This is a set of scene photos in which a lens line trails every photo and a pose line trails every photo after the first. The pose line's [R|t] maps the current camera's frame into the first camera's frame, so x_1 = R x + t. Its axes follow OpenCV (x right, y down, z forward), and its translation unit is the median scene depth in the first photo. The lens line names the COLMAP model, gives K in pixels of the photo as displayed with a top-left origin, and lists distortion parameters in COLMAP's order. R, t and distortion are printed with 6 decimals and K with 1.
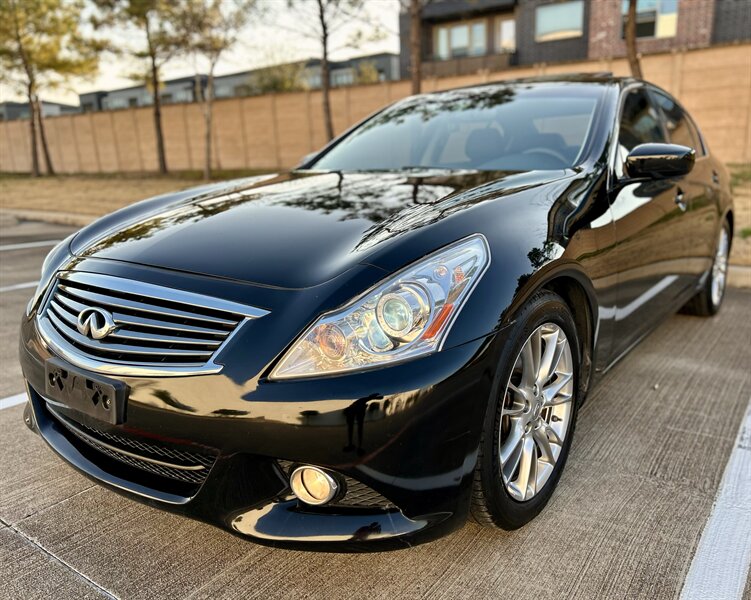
lens RADIAL K [[605.9, 0, 401.0], [0, 605.9, 297.8], [0, 0, 1]] dist [0.036677, -0.044450]
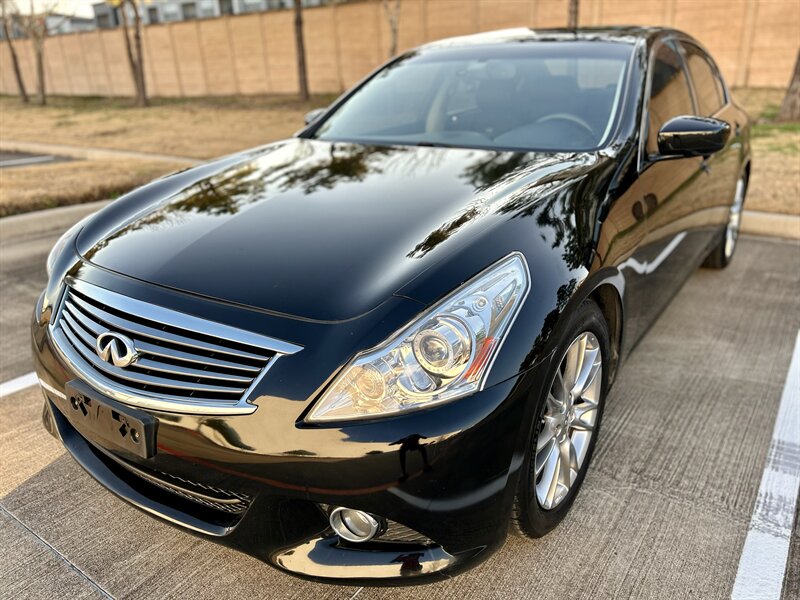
lens RADIAL K [[604.5, 0, 407.3], [0, 604.5, 294.6], [0, 0, 1]] dist [0.039942, -0.049119]
pose [[0.999787, -0.008797, 0.018646, -0.057124], [0.006182, 0.990697, 0.135944, -0.155444], [-0.019668, -0.135800, 0.990541, 0.054182]]
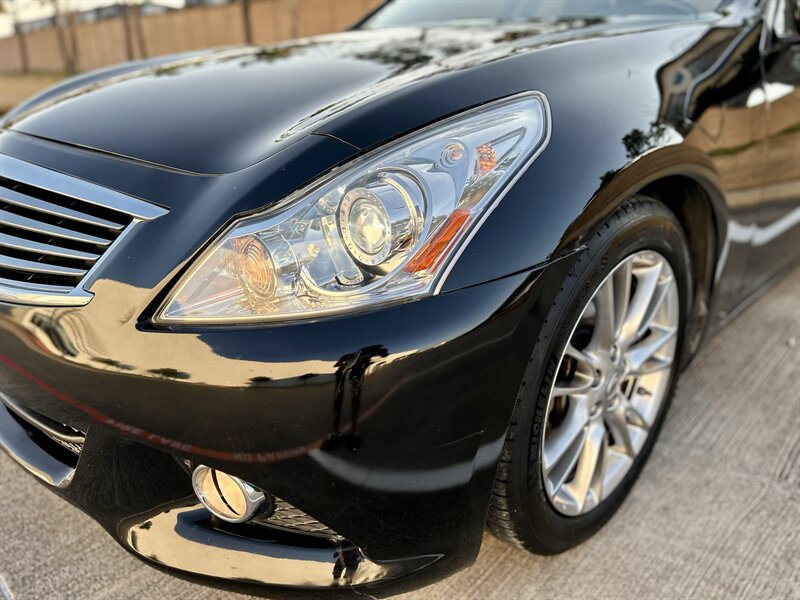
lens RADIAL K [[604.5, 0, 403.3], [0, 604.5, 298.7], [0, 0, 1]] dist [0.039942, -0.049119]
pose [[0.987770, 0.063420, -0.142437, 0.090588], [-0.042279, 0.988258, 0.146826, 0.008632], [0.150076, -0.139009, 0.978853, 0.350339]]
